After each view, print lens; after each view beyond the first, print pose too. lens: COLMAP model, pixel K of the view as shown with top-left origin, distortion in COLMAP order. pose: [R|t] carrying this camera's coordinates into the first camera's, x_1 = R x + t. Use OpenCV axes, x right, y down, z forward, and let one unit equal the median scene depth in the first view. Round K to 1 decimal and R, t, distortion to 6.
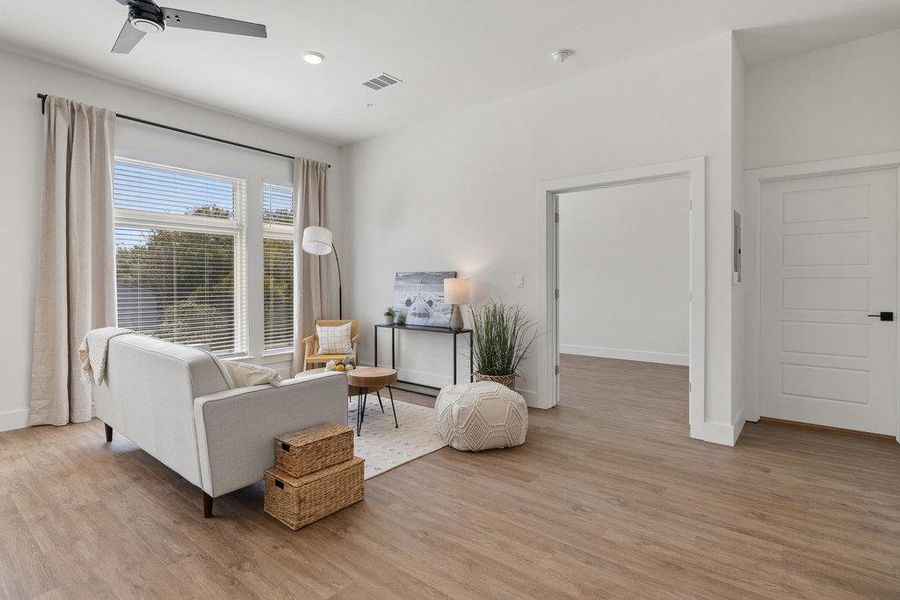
lens RADIAL K [[454.5, 0, 448.9], [0, 454.5, 290.6], [0, 0, 1]] dist [-0.005262, 0.001810]
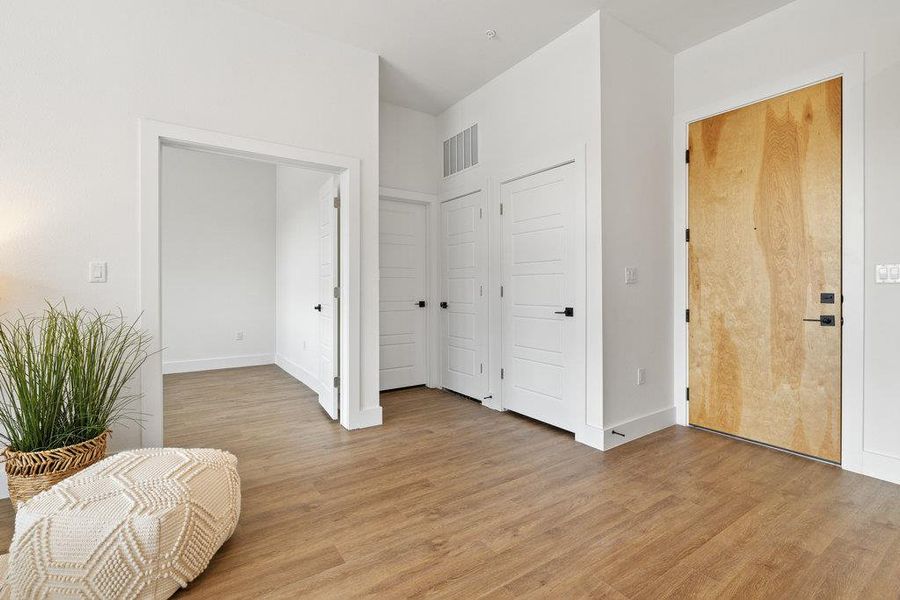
lens RADIAL K [[408.5, 0, 441.9], [0, 408.5, 288.0], [0, 0, 1]] dist [-0.002239, 0.001026]
pose [[0.289613, 0.002495, 0.957141, -0.227021], [0.013019, 0.999894, -0.006546, 0.009401], [-0.957055, 0.014357, 0.289550, 0.413102]]
